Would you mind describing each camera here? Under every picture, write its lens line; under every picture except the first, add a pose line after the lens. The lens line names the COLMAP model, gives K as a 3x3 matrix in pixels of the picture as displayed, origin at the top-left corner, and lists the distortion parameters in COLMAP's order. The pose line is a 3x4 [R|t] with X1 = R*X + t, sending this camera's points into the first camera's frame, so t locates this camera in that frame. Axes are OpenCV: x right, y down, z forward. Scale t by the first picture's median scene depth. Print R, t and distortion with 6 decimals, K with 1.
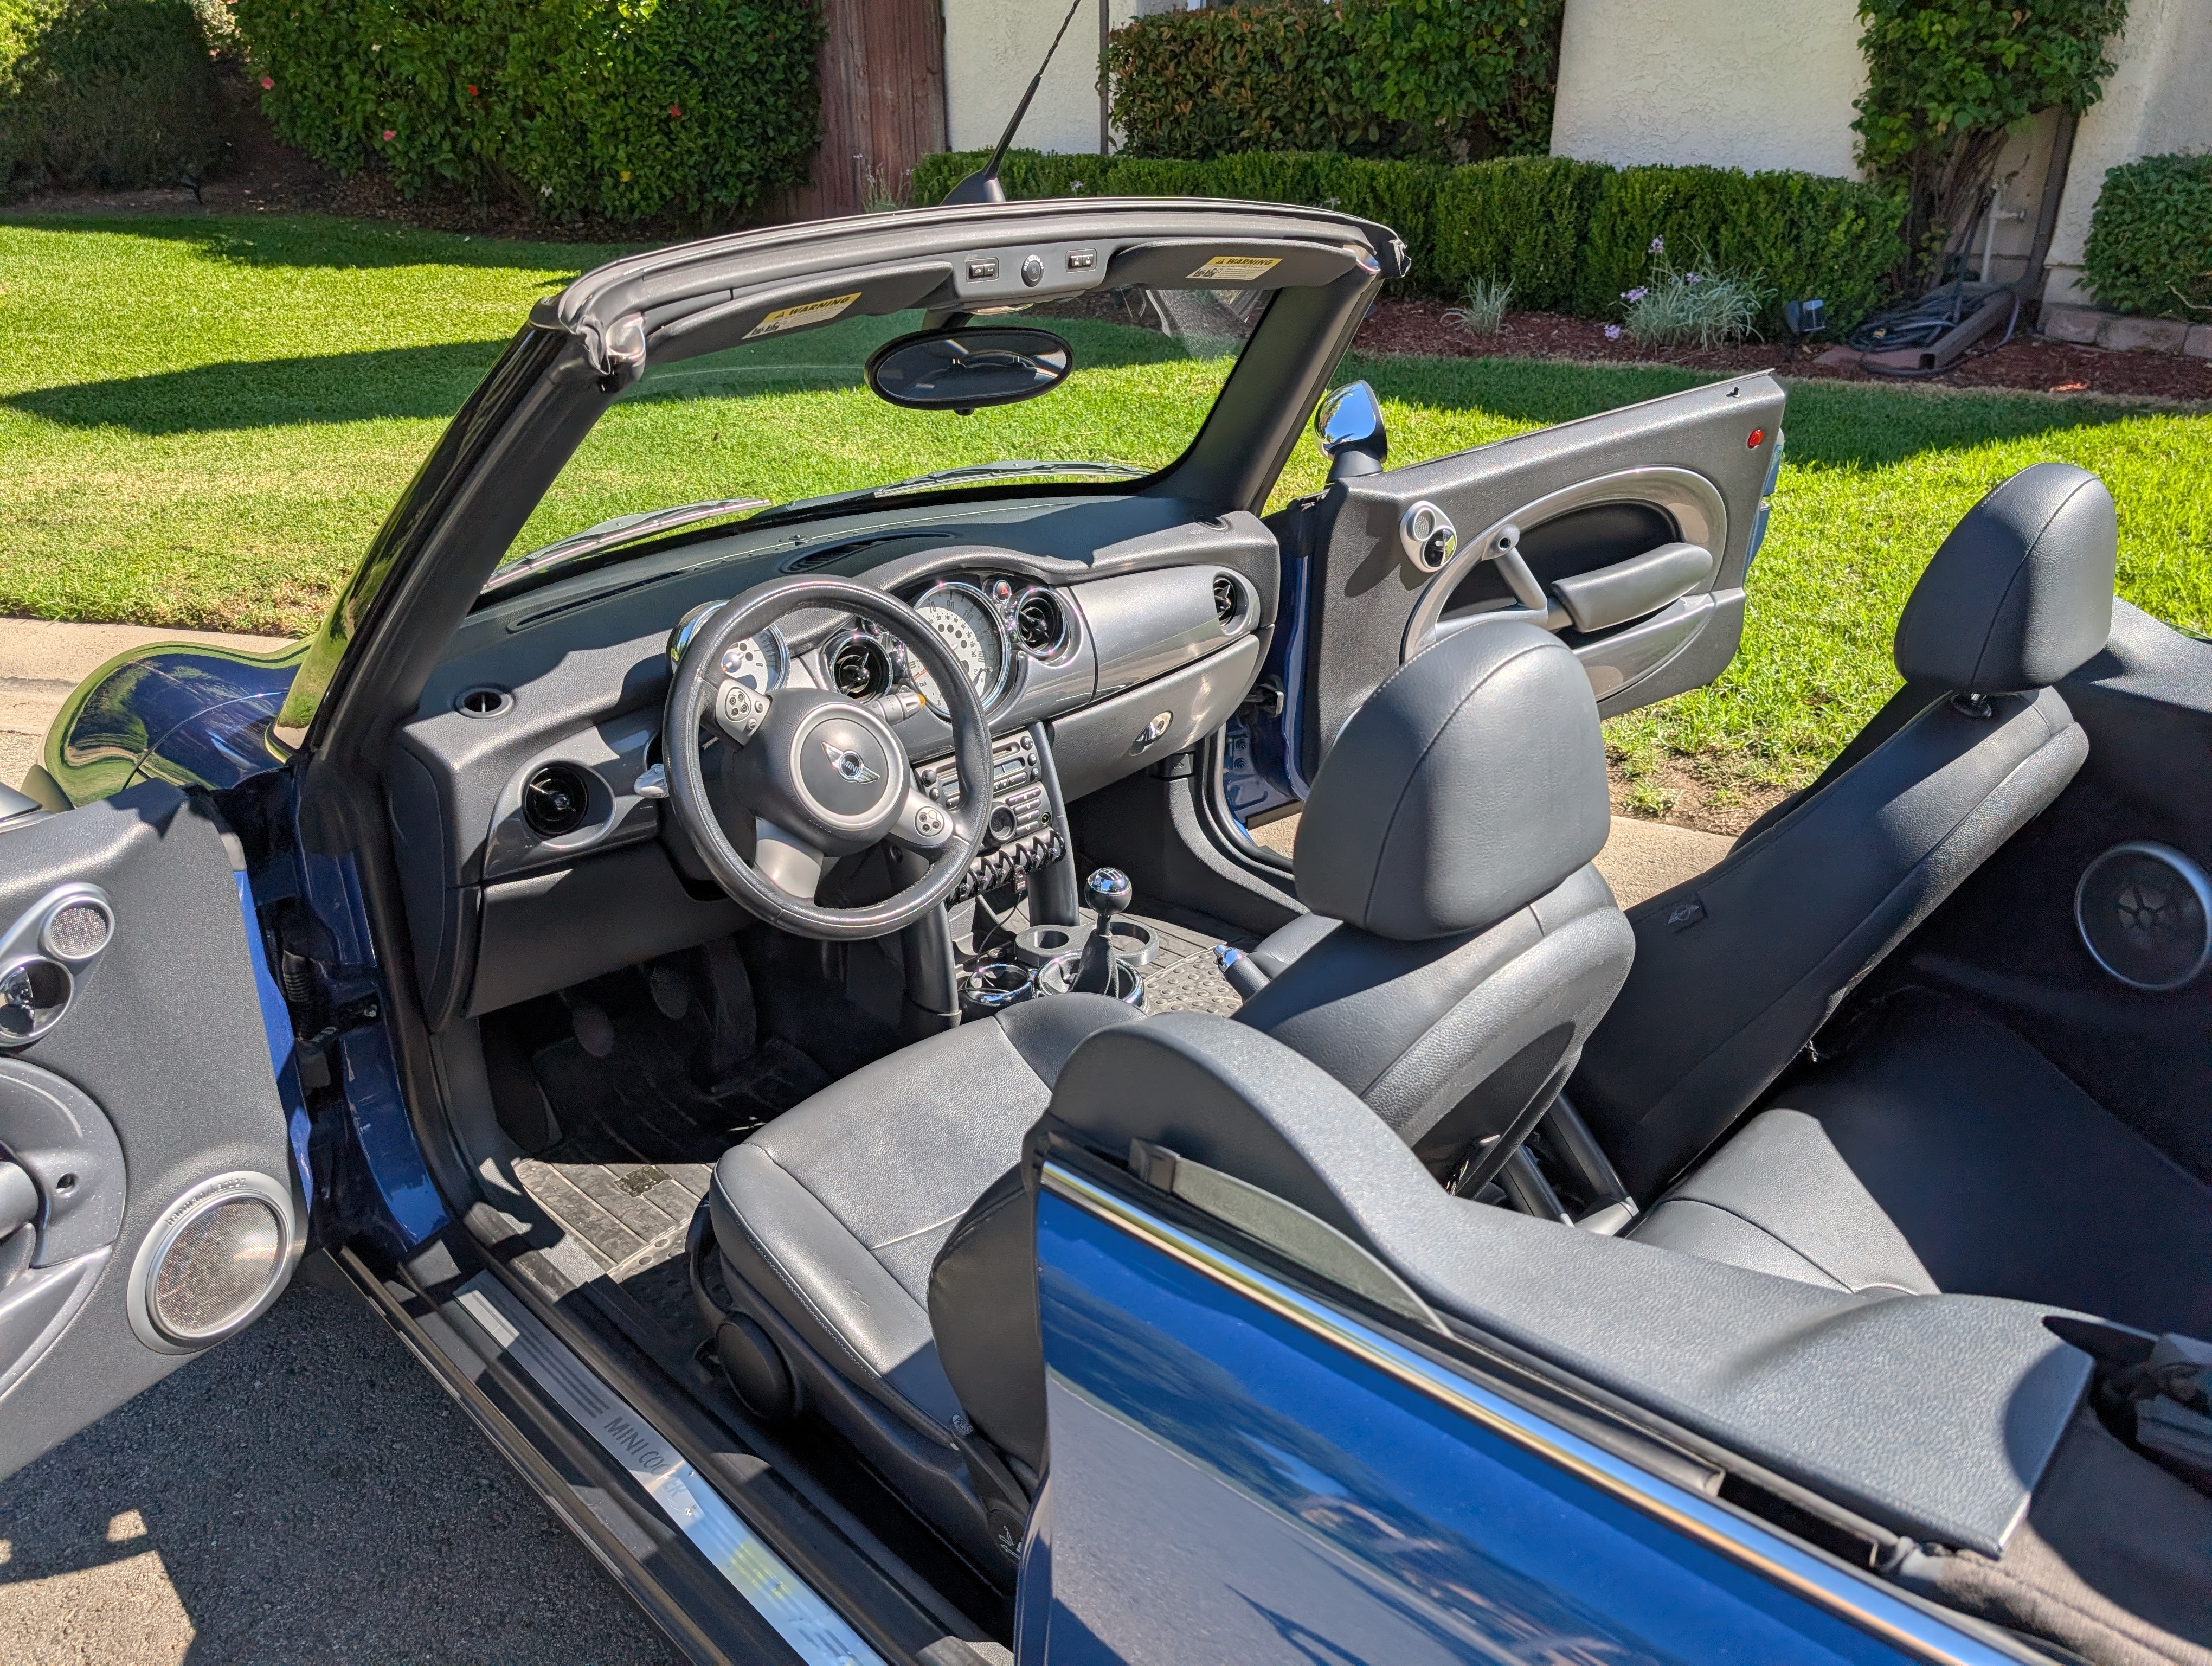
lens RADIAL K [[1619.1, 0, 1106.0], [0, 1619.1, 833.0], [0, 0, 1]] dist [0.024621, -0.028014]
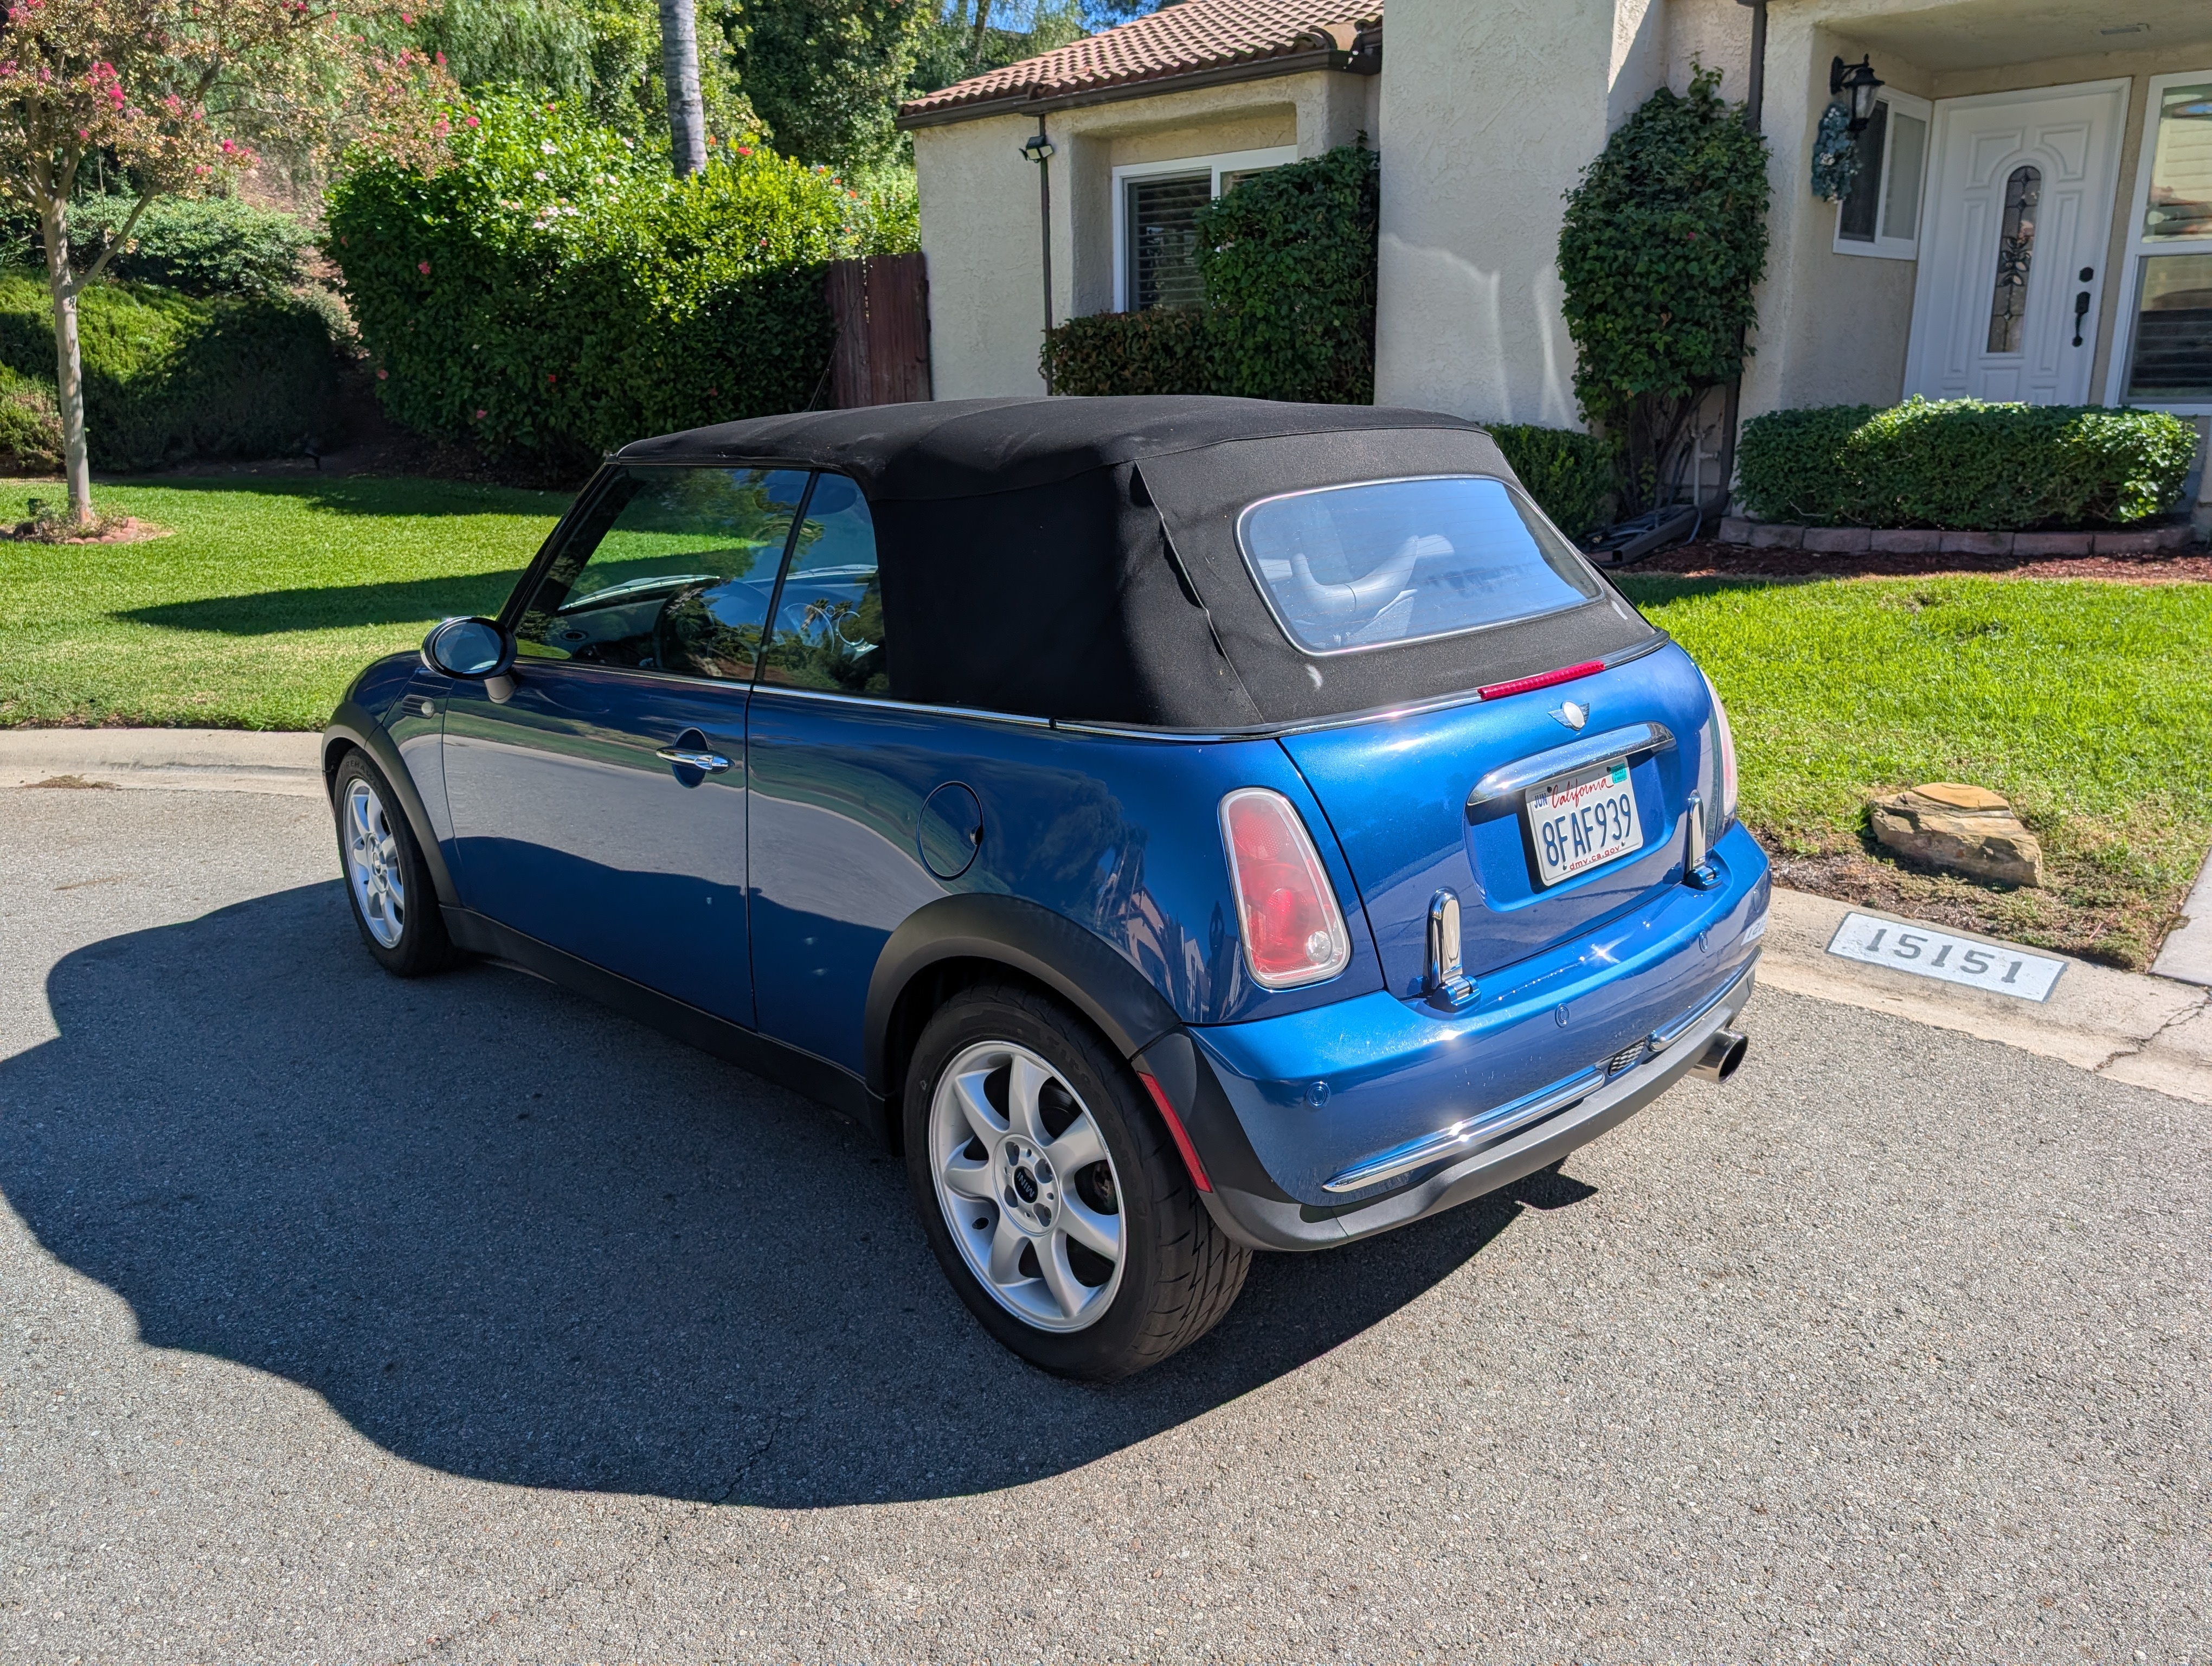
lens RADIAL K [[1605.2, 0, 1116.0], [0, 1605.2, 836.7], [0, 0, 1]] dist [0.010945, -0.011924]
pose [[0.999932, -0.006845, -0.009395, 0.054773], [0.005386, 0.989072, -0.147338, 0.078951], [0.010301, 0.147277, 0.989042, -0.171302]]
